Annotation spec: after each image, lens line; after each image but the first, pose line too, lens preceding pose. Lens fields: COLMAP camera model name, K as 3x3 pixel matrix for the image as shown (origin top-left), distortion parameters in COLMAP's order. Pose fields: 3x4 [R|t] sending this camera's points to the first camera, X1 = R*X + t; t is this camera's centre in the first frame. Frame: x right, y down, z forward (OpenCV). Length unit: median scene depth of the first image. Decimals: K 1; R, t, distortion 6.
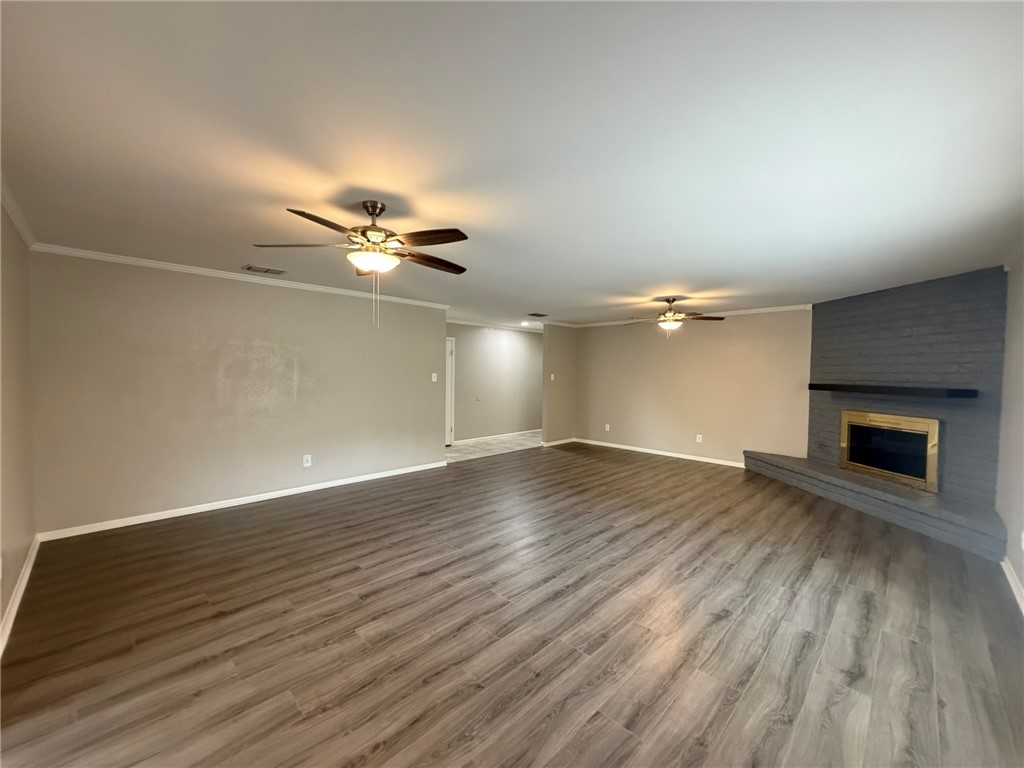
lens RADIAL K [[410.1, 0, 507.8], [0, 410.1, 382.2], [0, 0, 1]] dist [-0.001531, 0.000500]
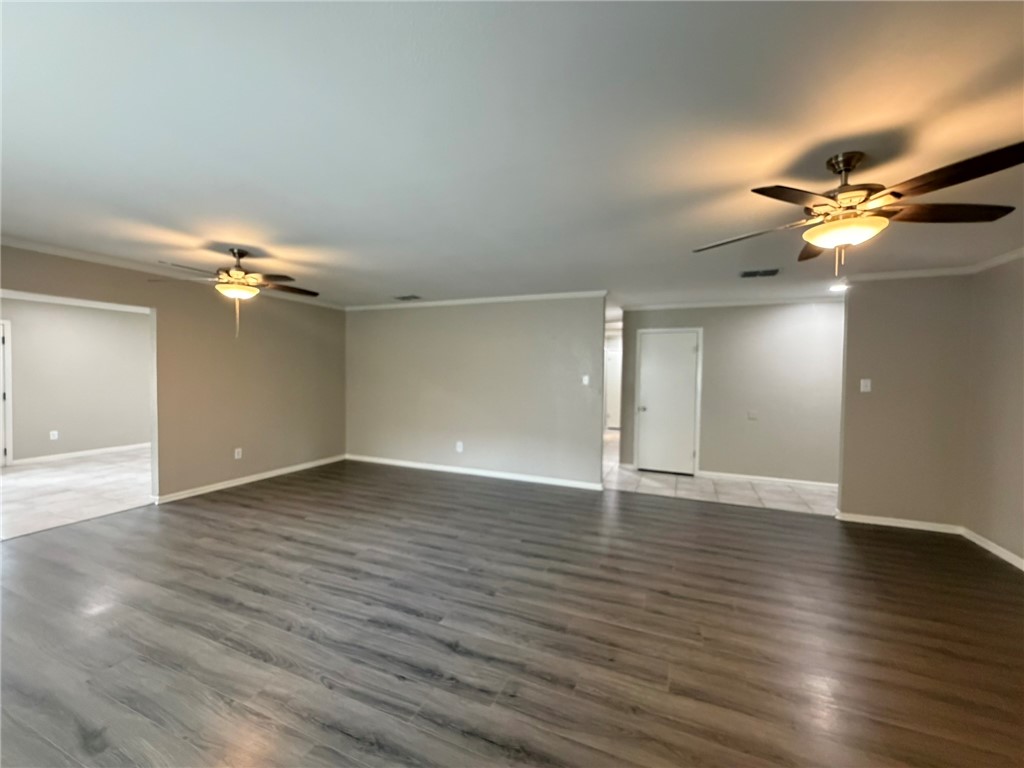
lens RADIAL K [[410.1, 0, 511.2], [0, 410.1, 380.4], [0, 0, 1]] dist [-0.001531, 0.000500]
pose [[0.377703, 0.013365, -0.925830, 0.394020], [-0.031834, 0.999492, 0.001441, -0.006000], [0.925379, 0.028929, 0.377937, 0.390554]]
